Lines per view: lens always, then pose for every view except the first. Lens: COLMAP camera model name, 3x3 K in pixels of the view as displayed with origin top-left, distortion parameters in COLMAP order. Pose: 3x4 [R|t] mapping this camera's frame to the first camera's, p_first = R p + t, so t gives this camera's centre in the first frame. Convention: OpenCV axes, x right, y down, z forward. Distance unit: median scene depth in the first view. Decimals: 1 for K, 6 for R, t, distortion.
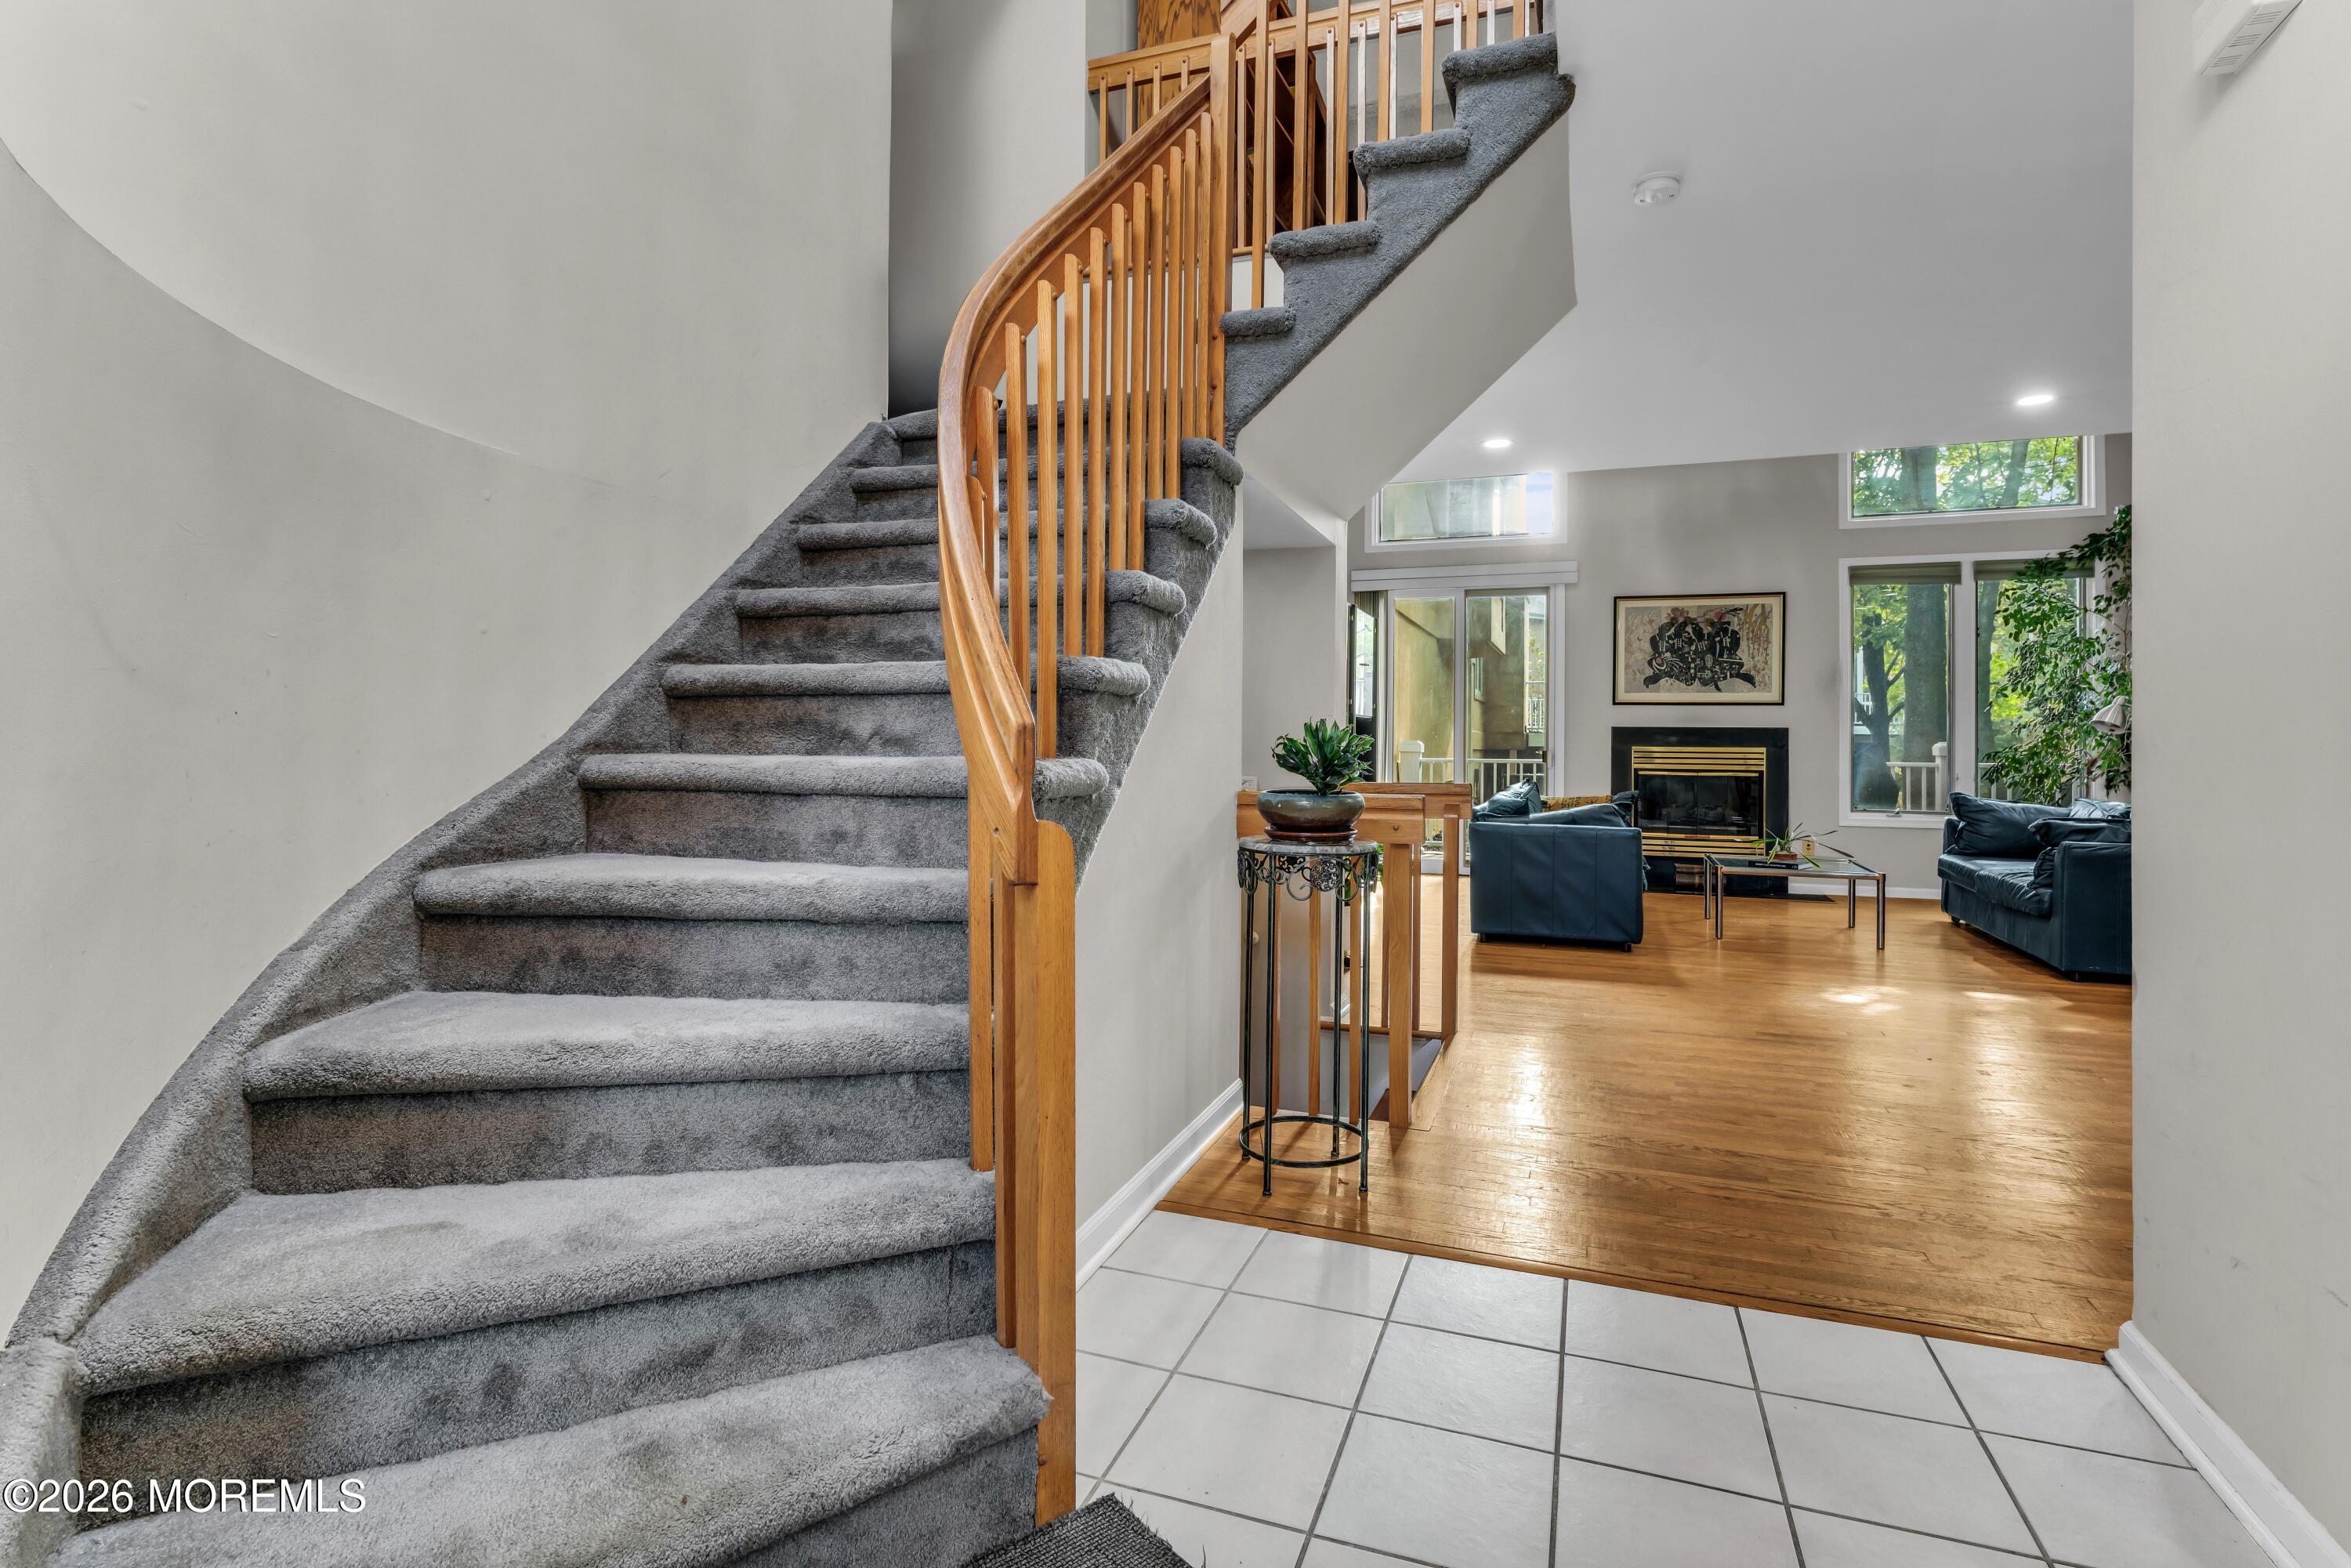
lens RADIAL K [[1104.6, 0, 1188.9], [0, 1104.6, 729.5], [0, 0, 1]] dist [-0.001231, -0.000700]
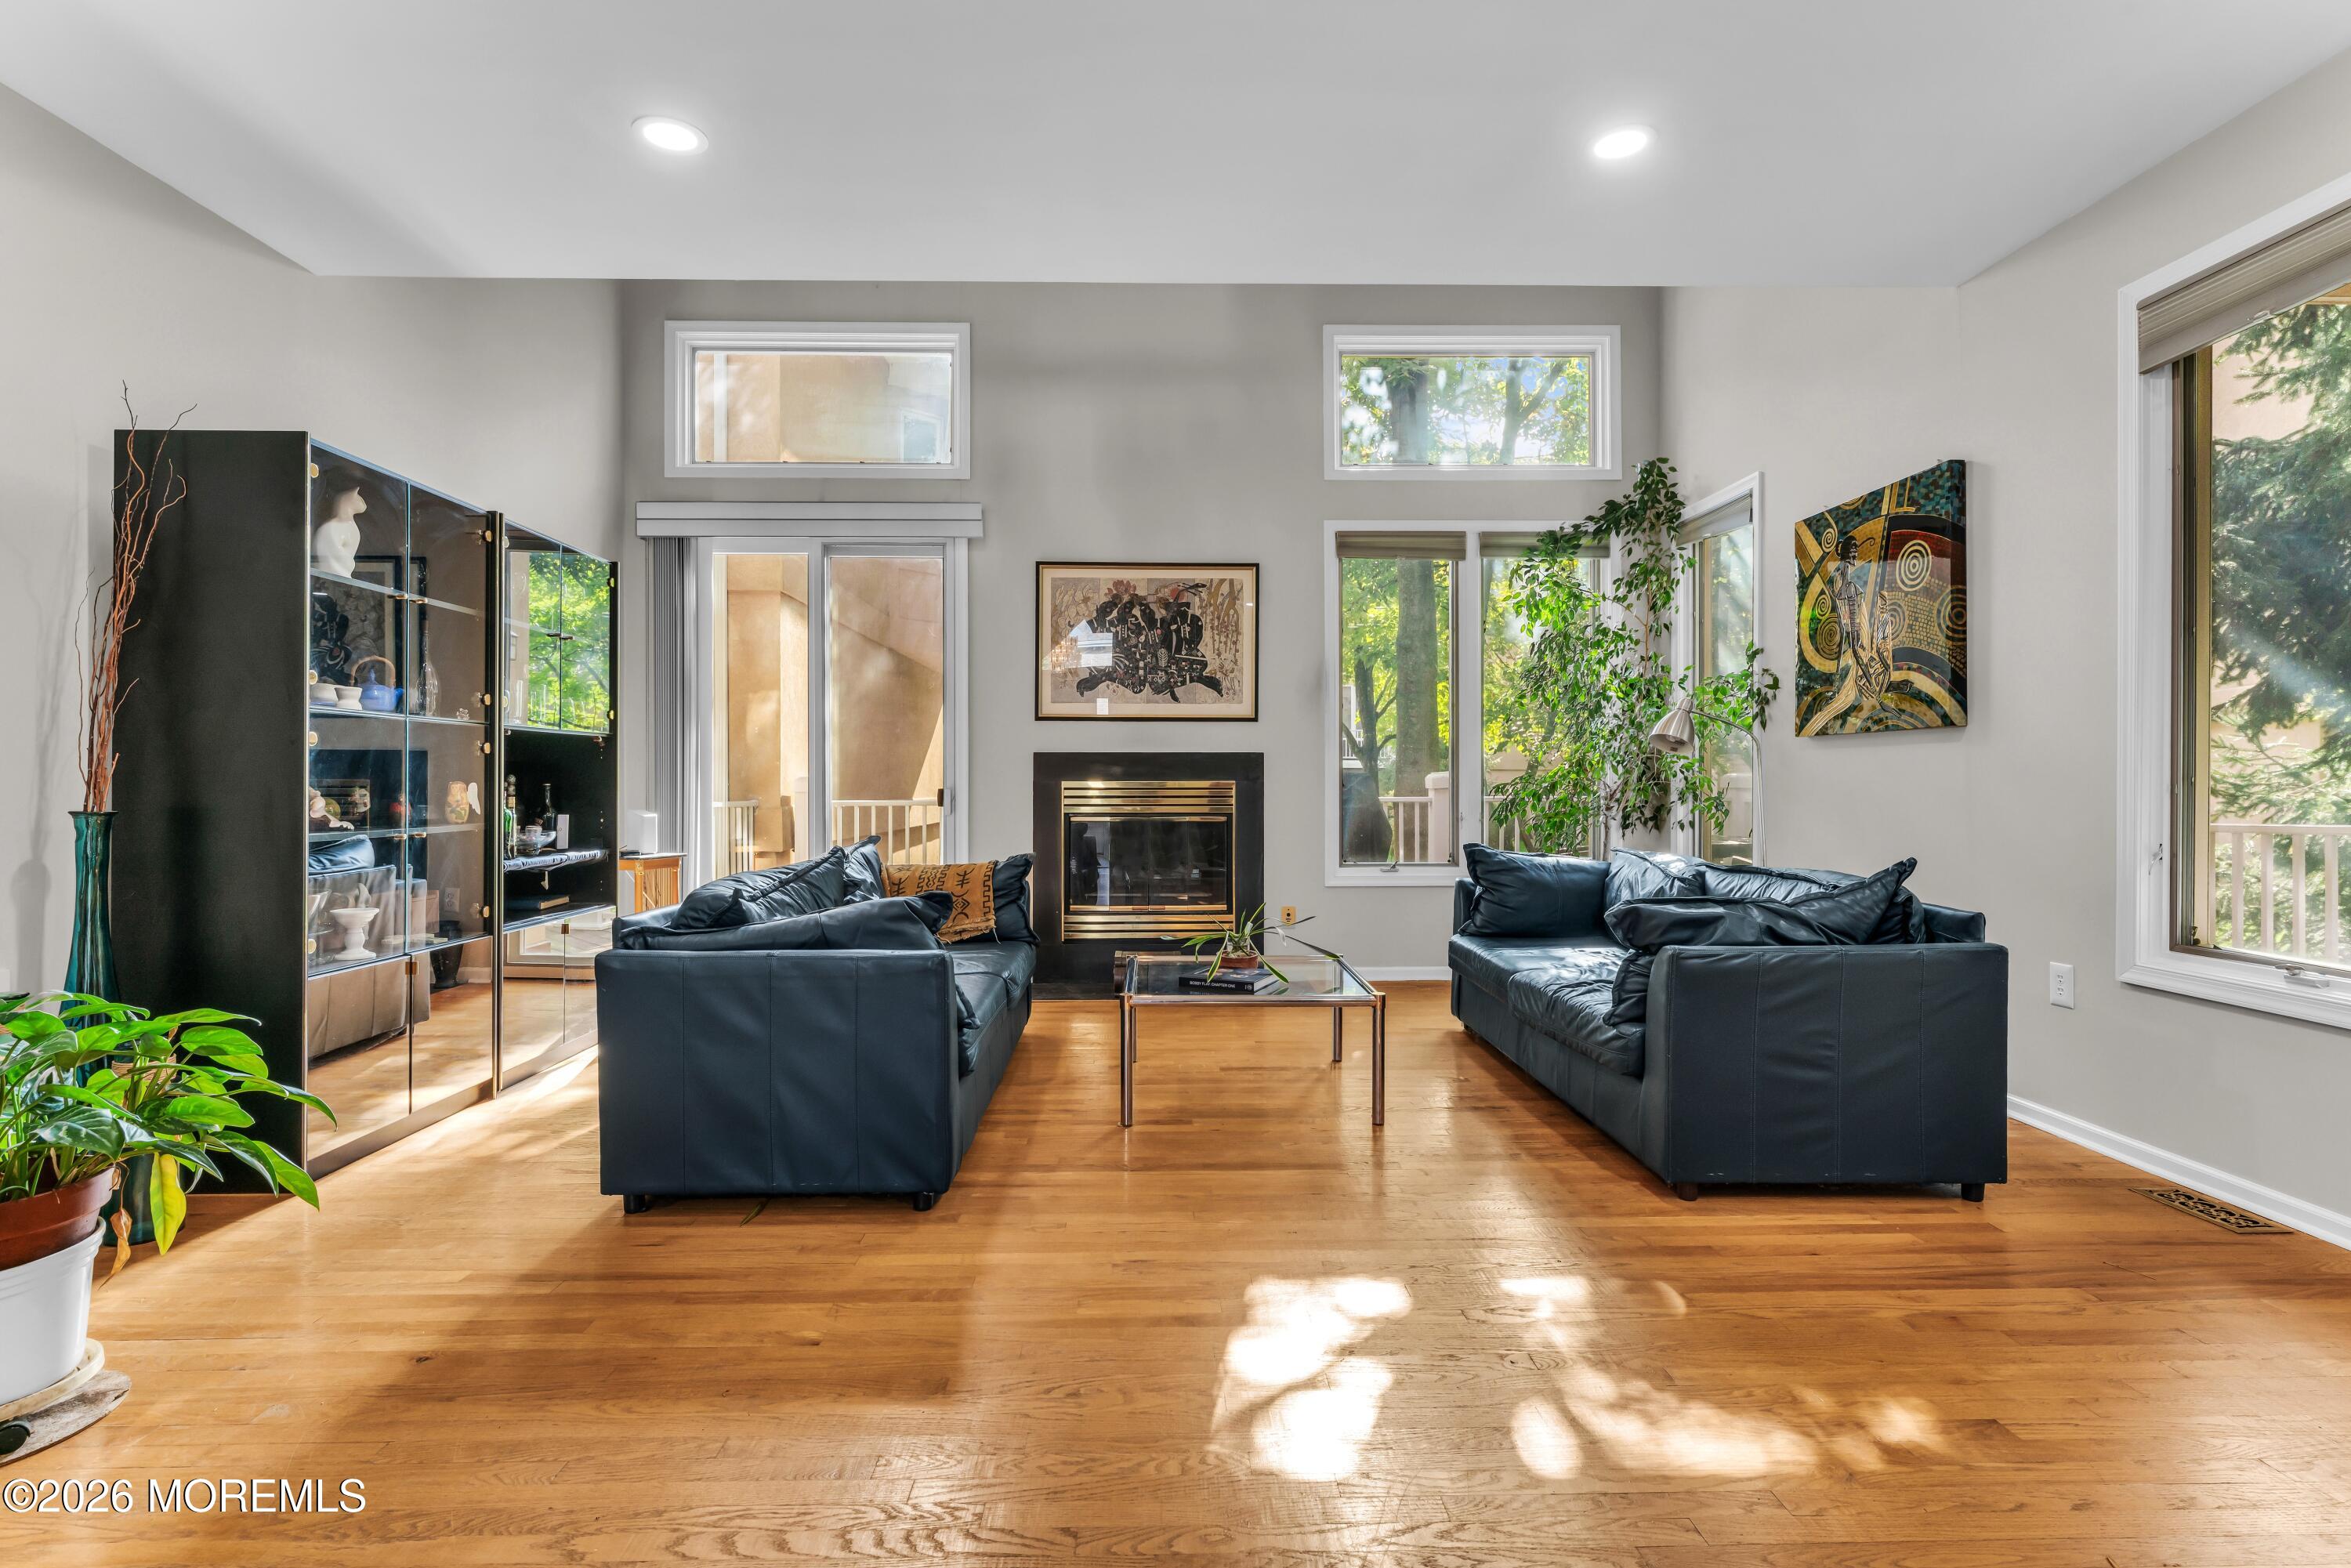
lens RADIAL K [[1104.6, 0, 1167.0], [0, 1104.6, 780.3], [0, 0, 1]] dist [-0.001231, -0.000700]
pose [[0.929321, -0.009583, 0.369148, 0.218269], [0.005240, 0.999905, 0.012766, 0.006861], [-0.369236, -0.009930, 0.929283, 0.353452]]
